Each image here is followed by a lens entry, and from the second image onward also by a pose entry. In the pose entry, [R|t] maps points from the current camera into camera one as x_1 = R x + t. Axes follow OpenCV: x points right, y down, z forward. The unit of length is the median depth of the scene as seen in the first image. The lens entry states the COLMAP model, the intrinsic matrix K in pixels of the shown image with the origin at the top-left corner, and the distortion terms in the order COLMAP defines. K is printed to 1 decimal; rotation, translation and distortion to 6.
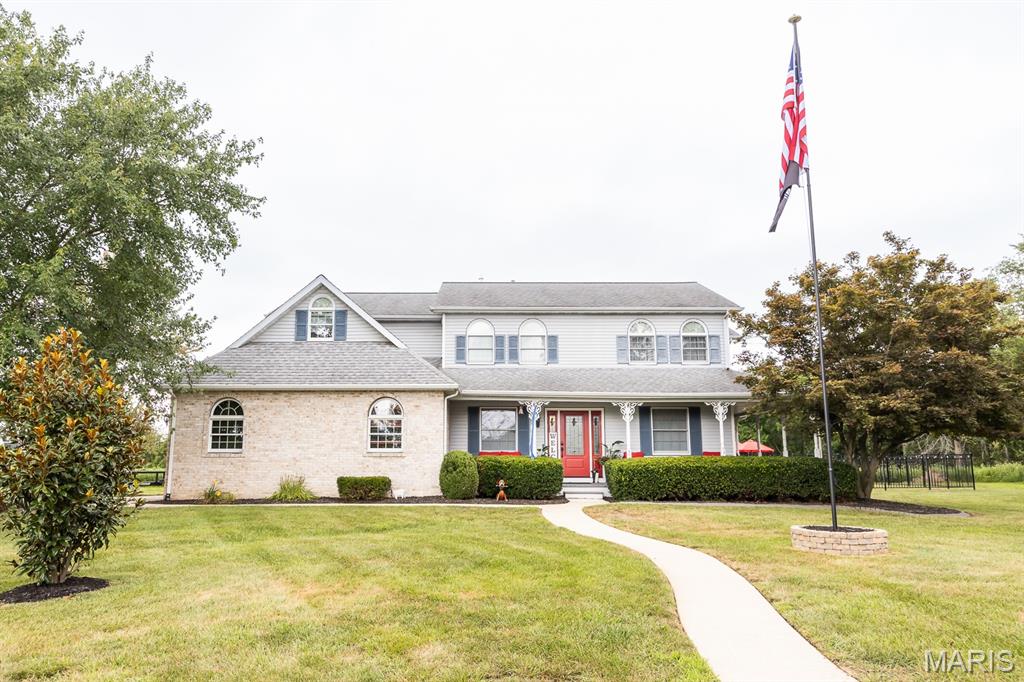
lens RADIAL K [[789.8, 0, 512.7], [0, 789.8, 315.8], [0, 0, 1]] dist [0.001200, -0.000678]
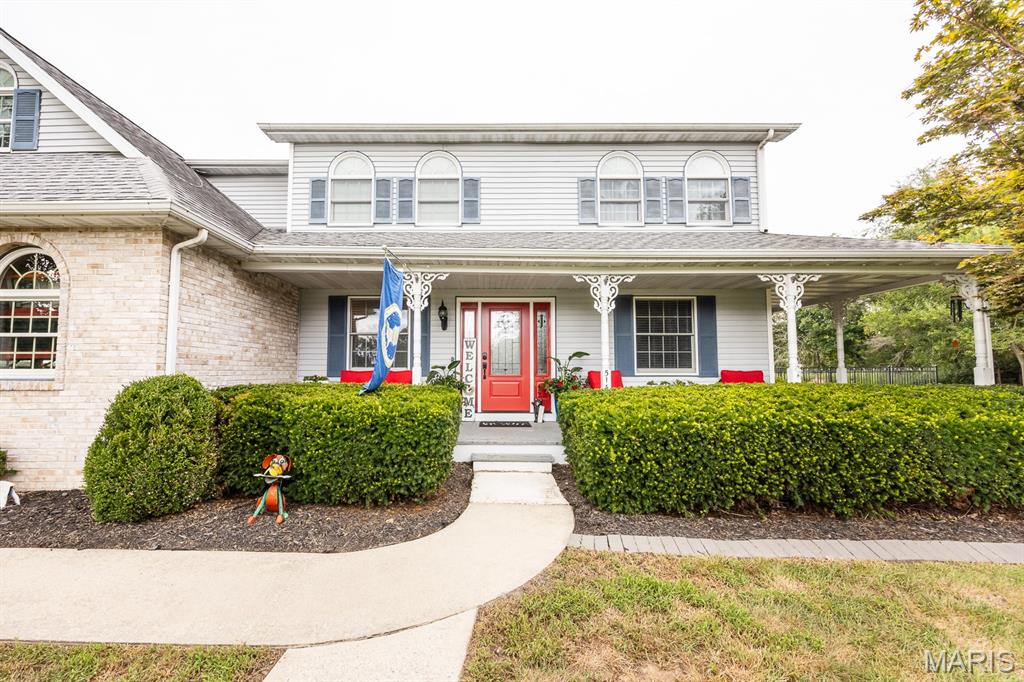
lens RADIAL K [[417.5, 0, 509.1], [0, 417.5, 345.9], [0, 0, 1]] dist [-0.000973, 0.000100]
pose [[0.999783, 0.000152, 0.020829, 0.085548], [-0.003039, 0.990334, 0.138672, 0.125906], [-0.020606, -0.138705, 0.990119, 0.787146]]
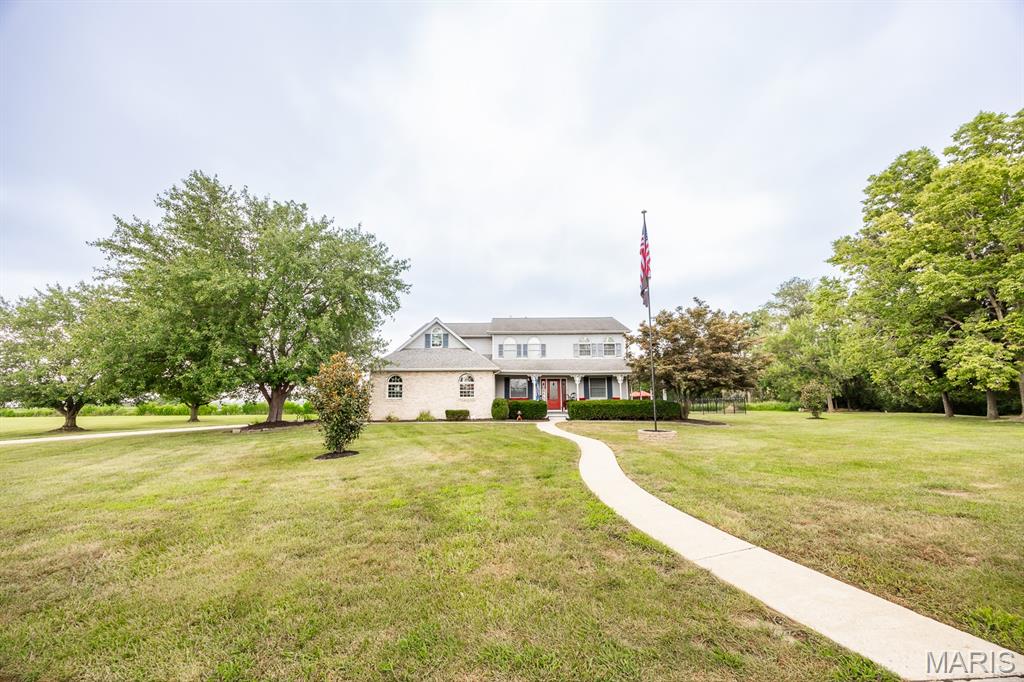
lens RADIAL K [[405.9, 0, 528.4], [0, 405.9, 335.7], [0, 0, 1]] dist [-0.000445, -0.000098]
pose [[0.999971, -0.005784, -0.004952, 0.017405], [0.005895, 0.999724, 0.022723, -0.027568], [0.004819, -0.022752, 0.999730, -0.127374]]
